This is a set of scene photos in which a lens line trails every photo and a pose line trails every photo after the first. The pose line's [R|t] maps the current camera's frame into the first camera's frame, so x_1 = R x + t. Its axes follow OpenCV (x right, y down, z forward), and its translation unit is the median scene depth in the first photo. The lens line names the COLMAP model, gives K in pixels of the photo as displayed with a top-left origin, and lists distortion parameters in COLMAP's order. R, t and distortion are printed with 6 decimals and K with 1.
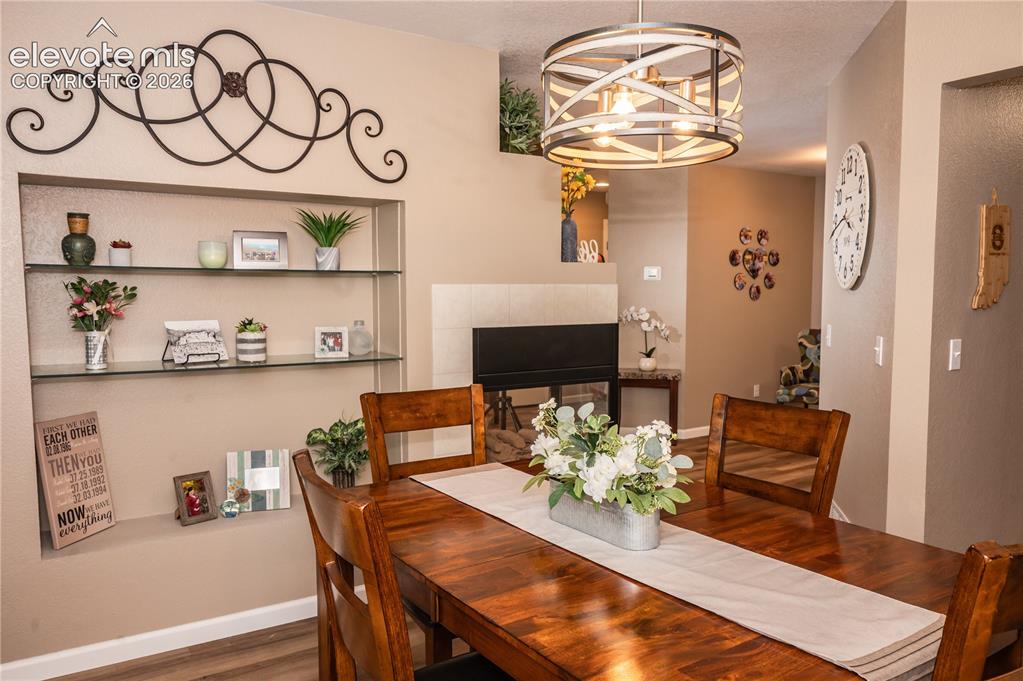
lens RADIAL K [[766.7, 0, 511.5], [0, 766.7, 340.5], [0, 0, 1]] dist [-0.004276, -0.002514]
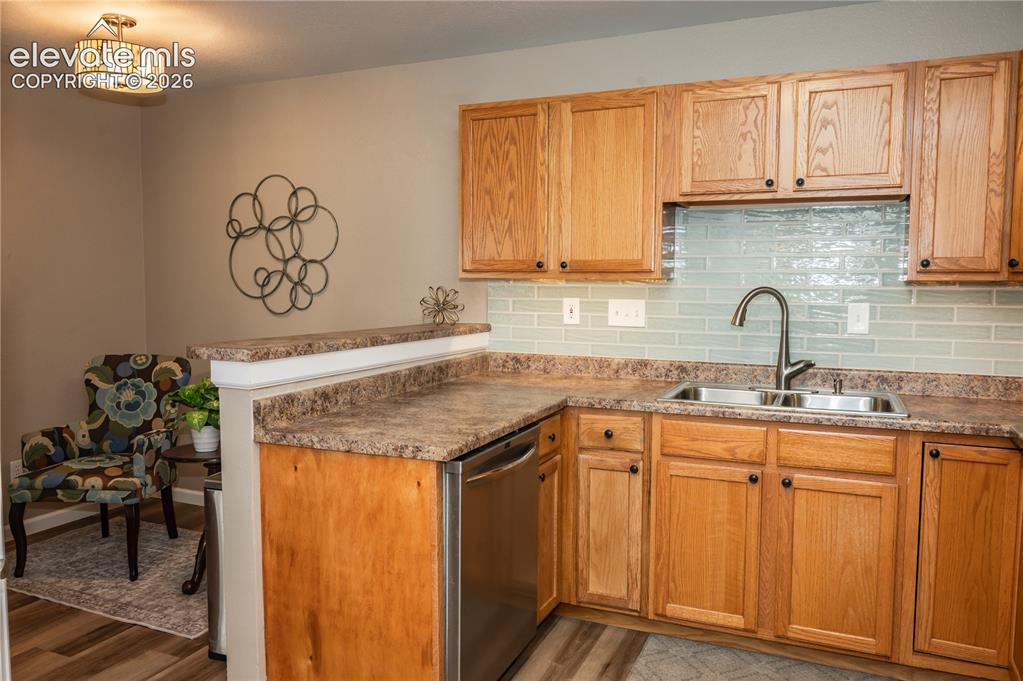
lens RADIAL K [[751.5, 0, 511.5], [0, 751.5, 340.5], [0, 0, 1]] dist [-0.006429, -0.002805]
pose [[0.841221, -0.034860, 0.539567, 0.347986], [0.032757, 0.999372, 0.013496, -0.023477], [-0.539698, 0.006321, 0.841835, 0.381560]]
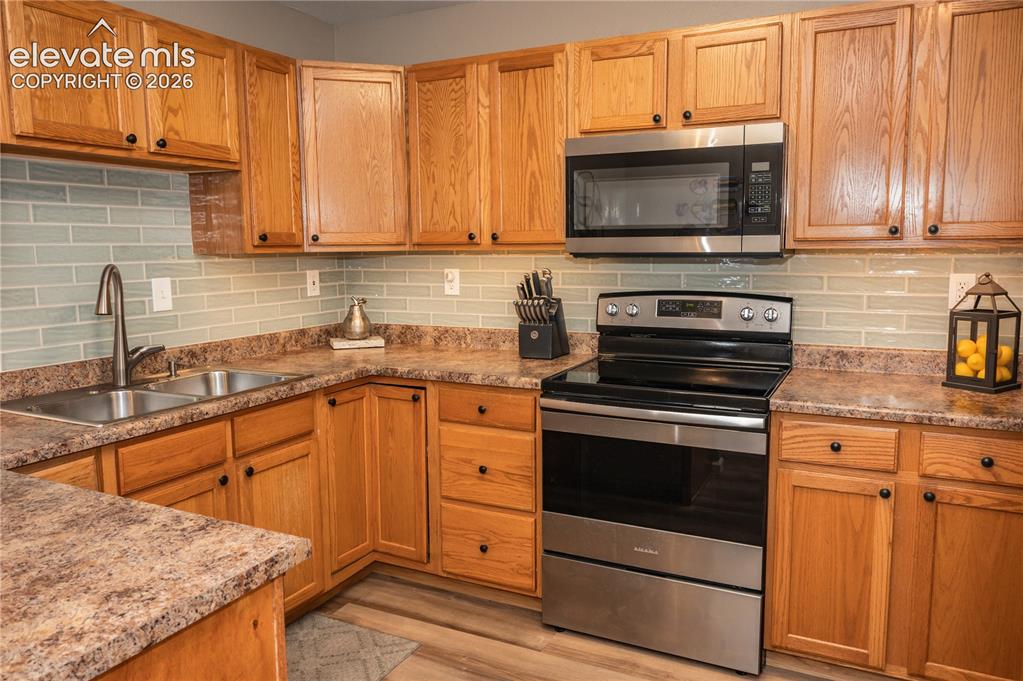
lens RADIAL K [[751.5, 0, 511.5], [0, 751.5, 340.5], [0, 0, 1]] dist [-0.006429, -0.002805]
pose [[-0.491239, -0.108553, 0.864234, 0.304479], [0.068920, 0.984249, 0.162802, -0.052110], [-0.868294, 0.139537, -0.476020, 0.667838]]
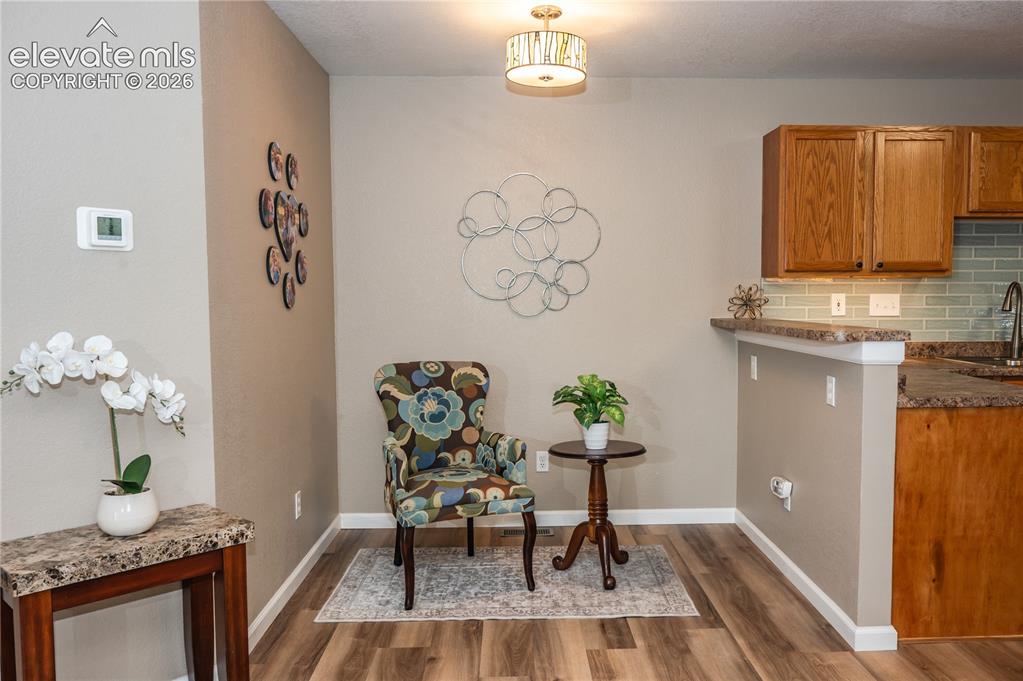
lens RADIAL K [[807.9, 0, 544.1], [0, 807.9, 356.5], [0, 0, 1]] dist [-0.005568, -0.005029]
pose [[0.522127, -0.066029, 0.850308, -0.013590], [0.067088, 0.997089, 0.036232, -0.032840], [-0.850225, 0.038128, 0.525037, 0.644286]]
